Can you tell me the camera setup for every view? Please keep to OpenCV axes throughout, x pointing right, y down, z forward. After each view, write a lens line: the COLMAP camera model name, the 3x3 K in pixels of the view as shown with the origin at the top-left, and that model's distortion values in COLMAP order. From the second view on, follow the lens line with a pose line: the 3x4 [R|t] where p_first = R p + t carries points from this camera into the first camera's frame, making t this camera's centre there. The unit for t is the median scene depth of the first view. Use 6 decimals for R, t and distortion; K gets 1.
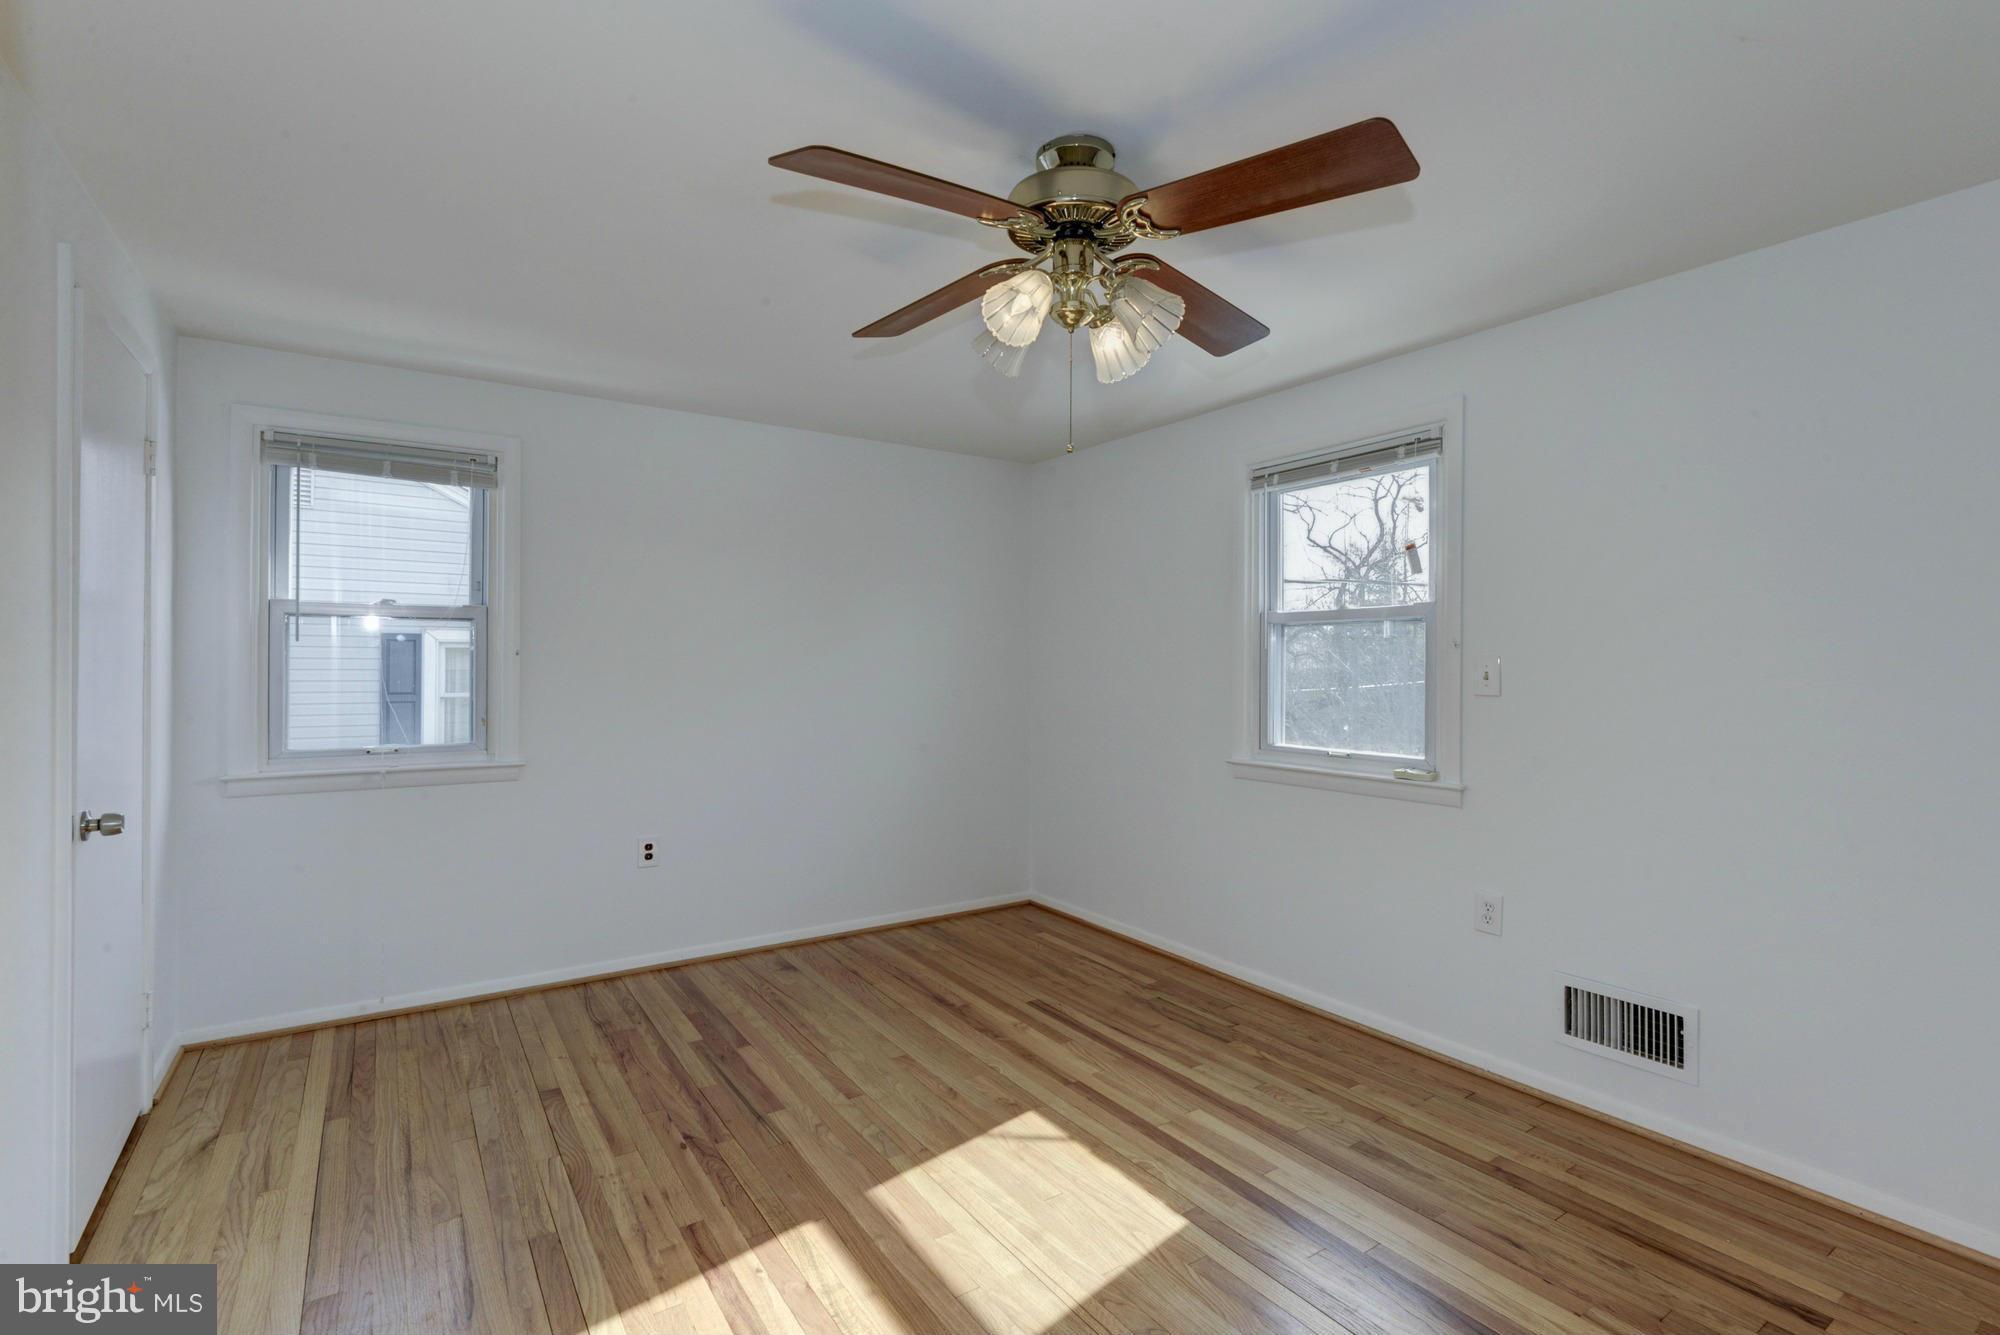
lens RADIAL K [[928.2, 0, 994.4], [0, 928.2, 659.2], [0, 0, 1]] dist [-0.000992, -0.002935]
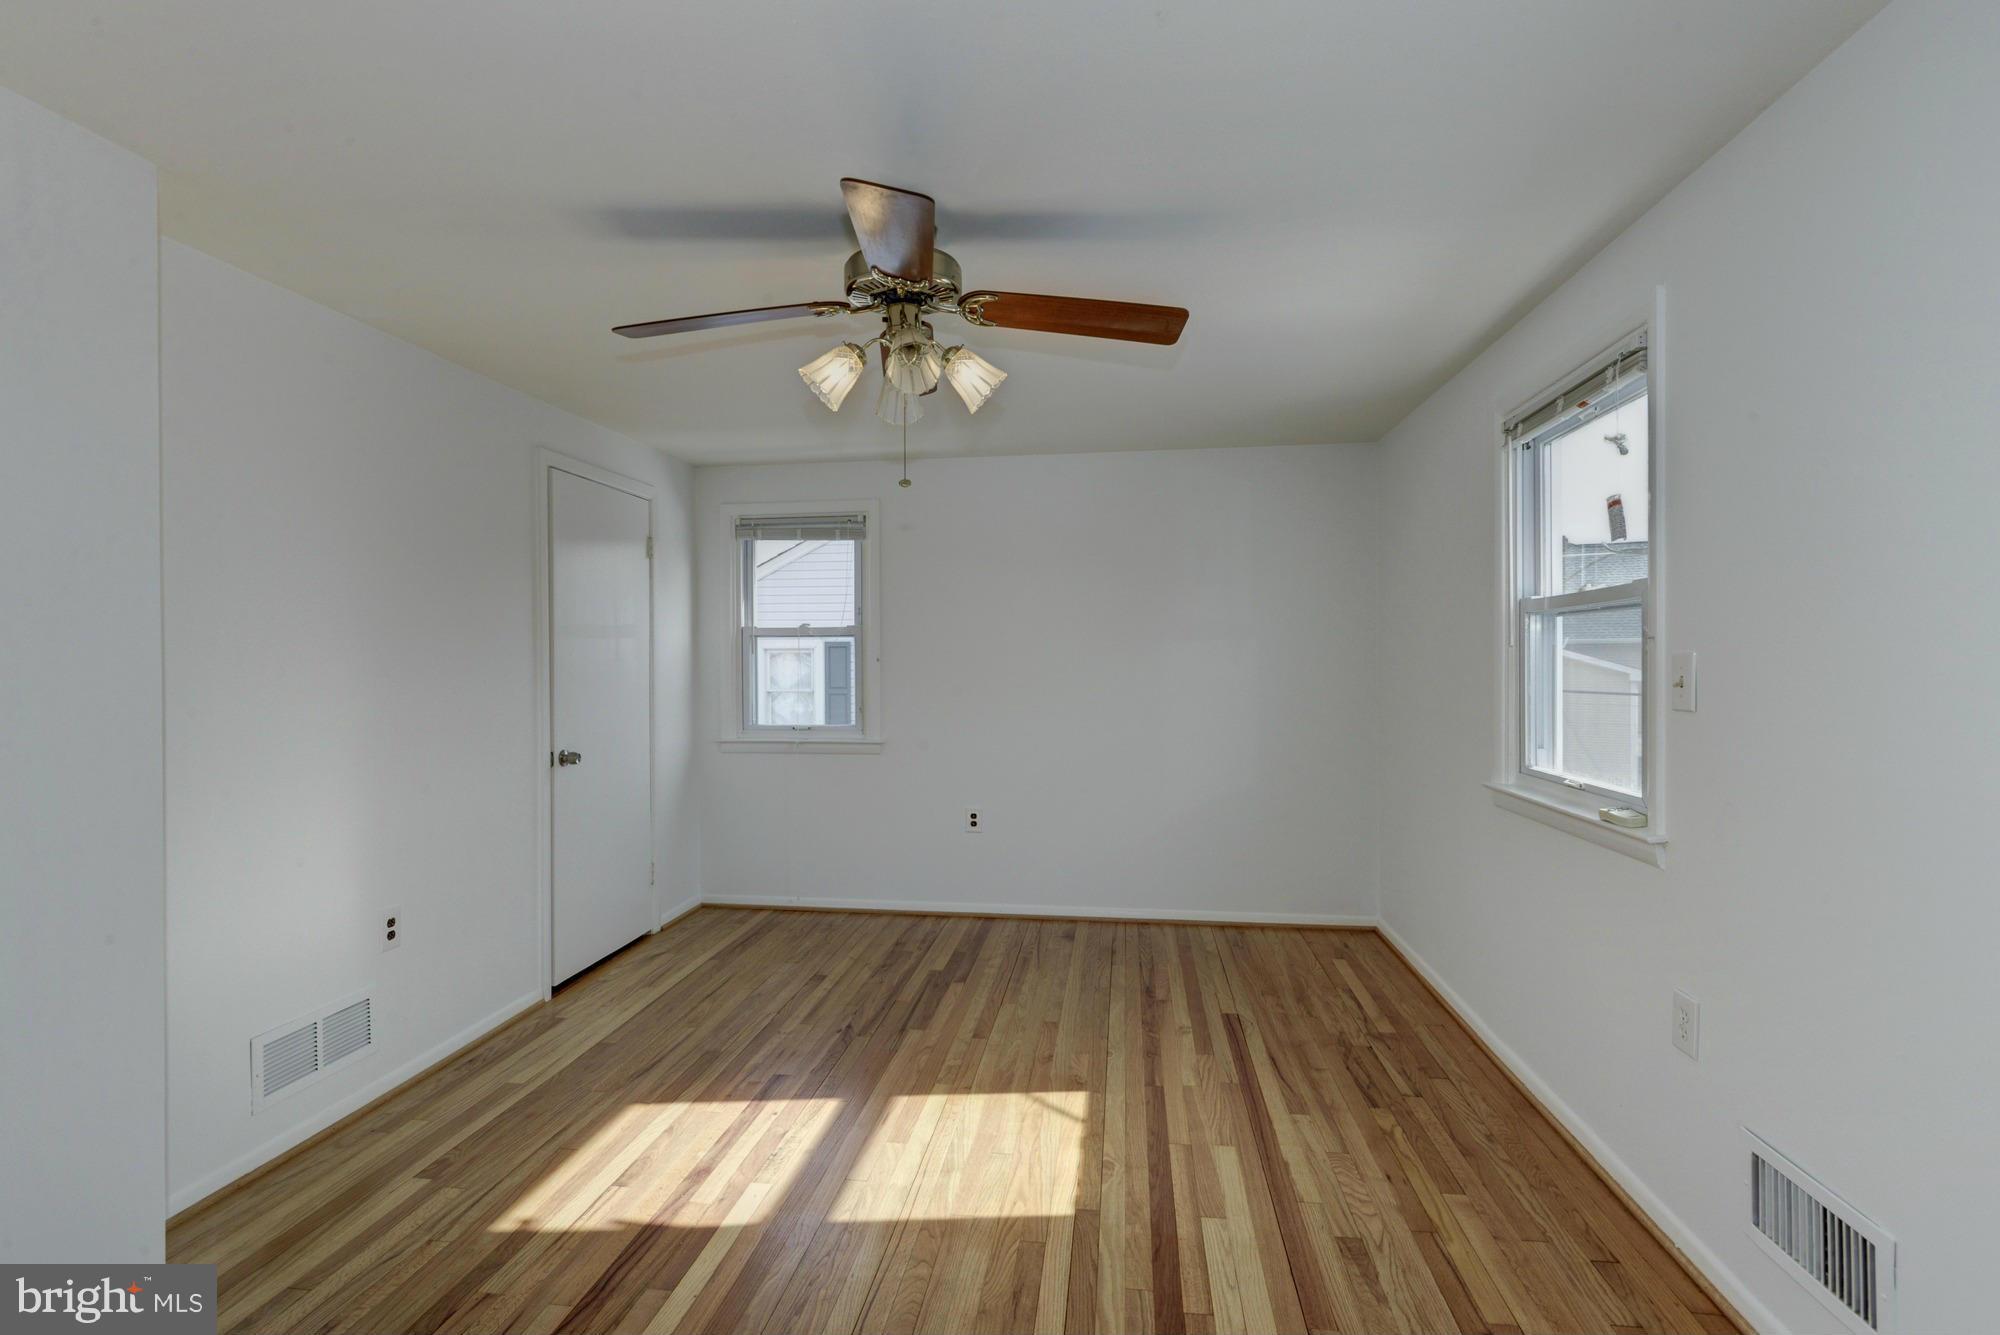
lens RADIAL K [[928.2, 0, 992.3], [0, 928.2, 660.3], [0, 0, 1]] dist [-0.000992, -0.002935]
pose [[0.739639, -0.008293, -0.672952, 0.591601], [0.008715, 0.999958, -0.002743, -0.000571], [0.672947, -0.003836, 0.739681, 0.134826]]
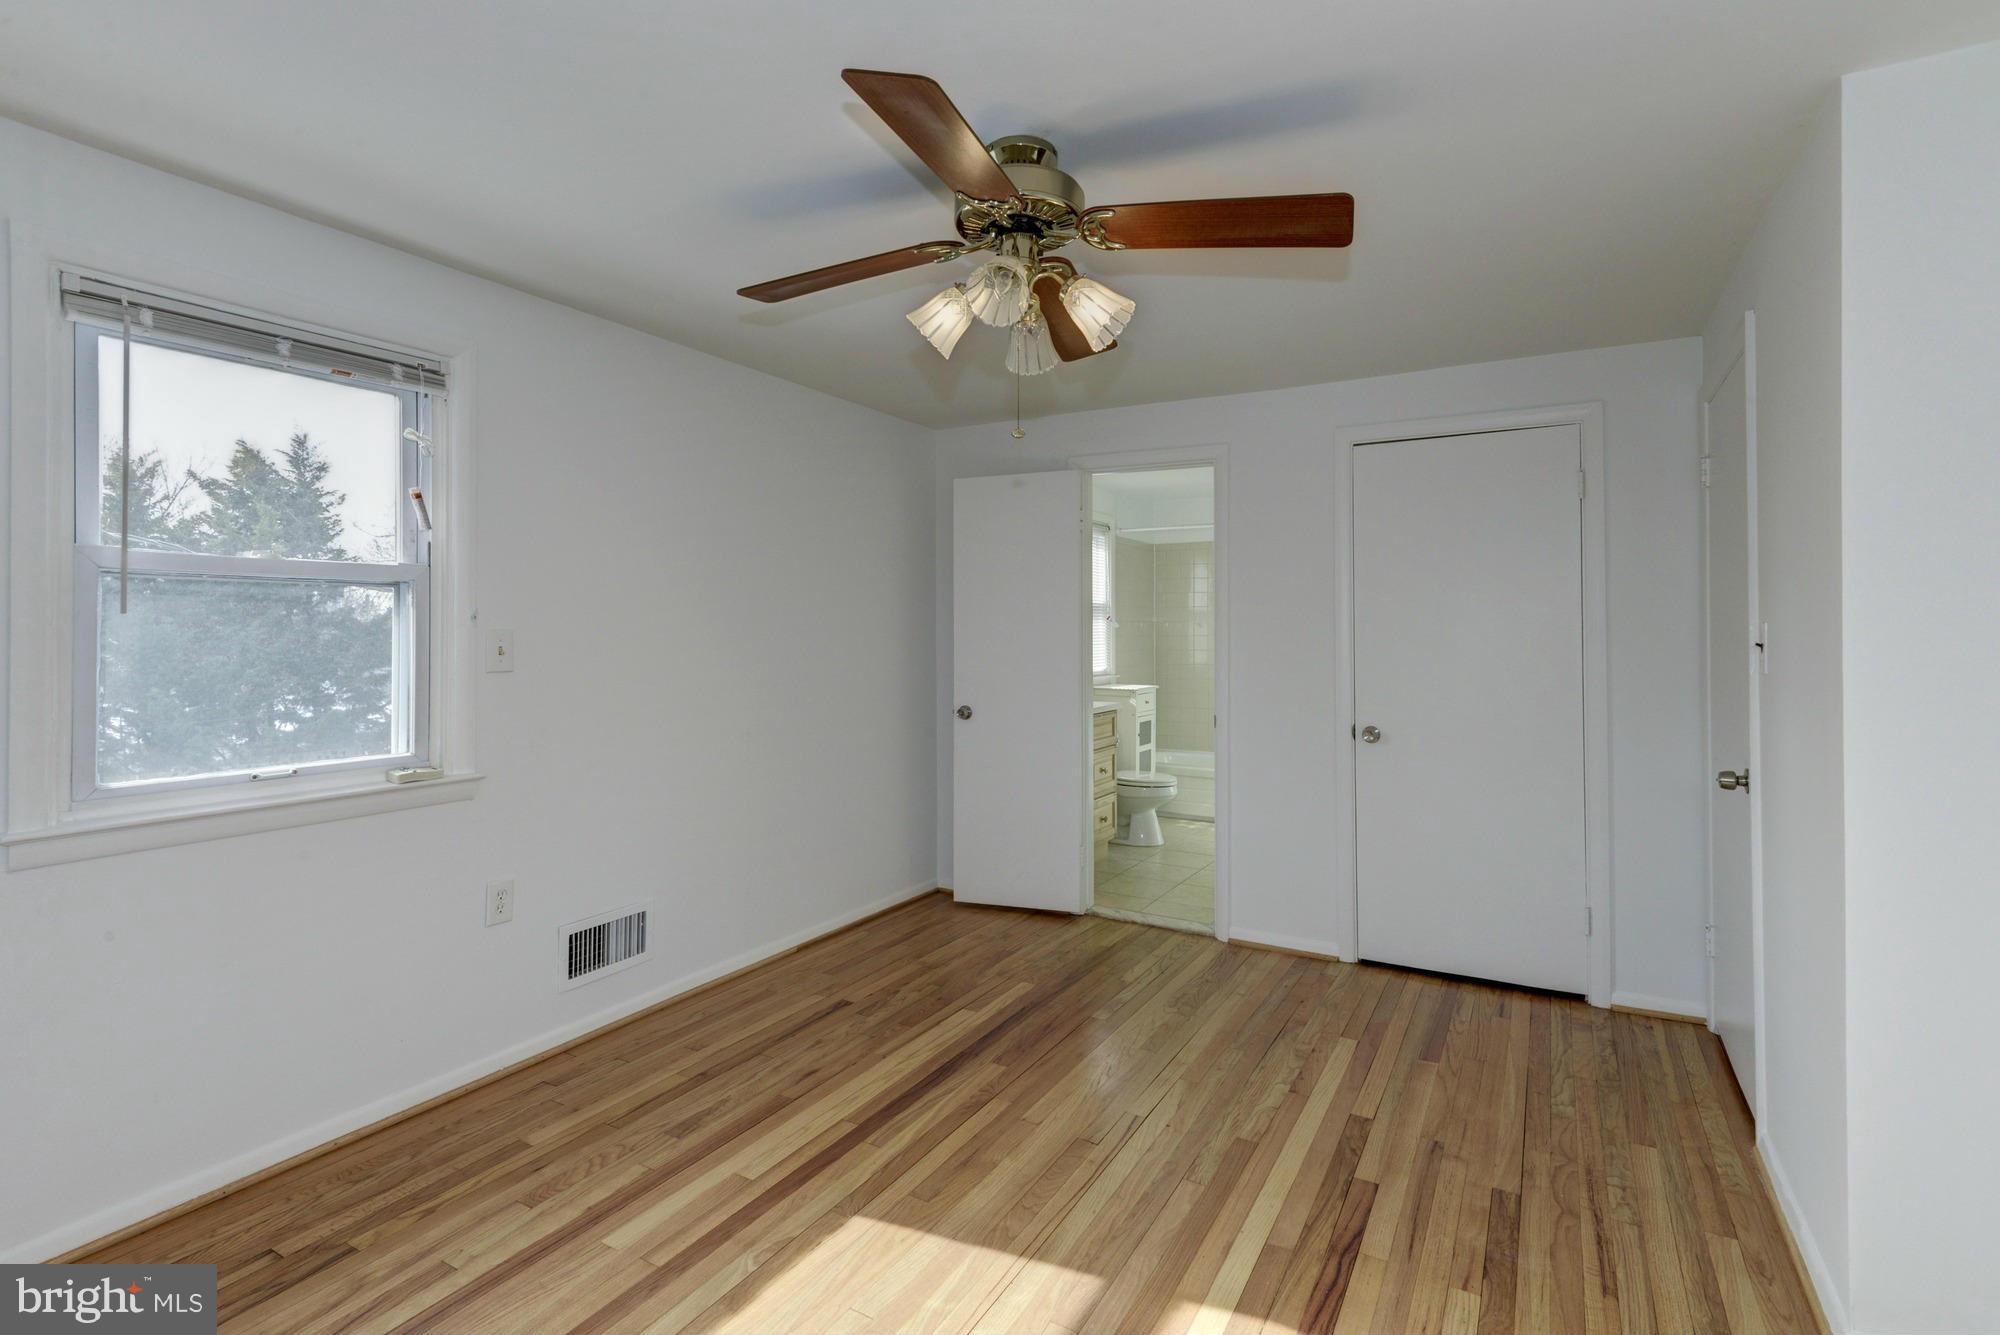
lens RADIAL K [[928.2, 0, 1011.6], [0, 928.2, 620.8], [0, 0, 1]] dist [-0.000992, -0.002935]
pose [[-0.440864, 0.004677, 0.897562, -0.520826], [-0.001386, 0.999982, -0.005892, -0.006752], [-0.897573, -0.003842, -0.440849, 0.911069]]
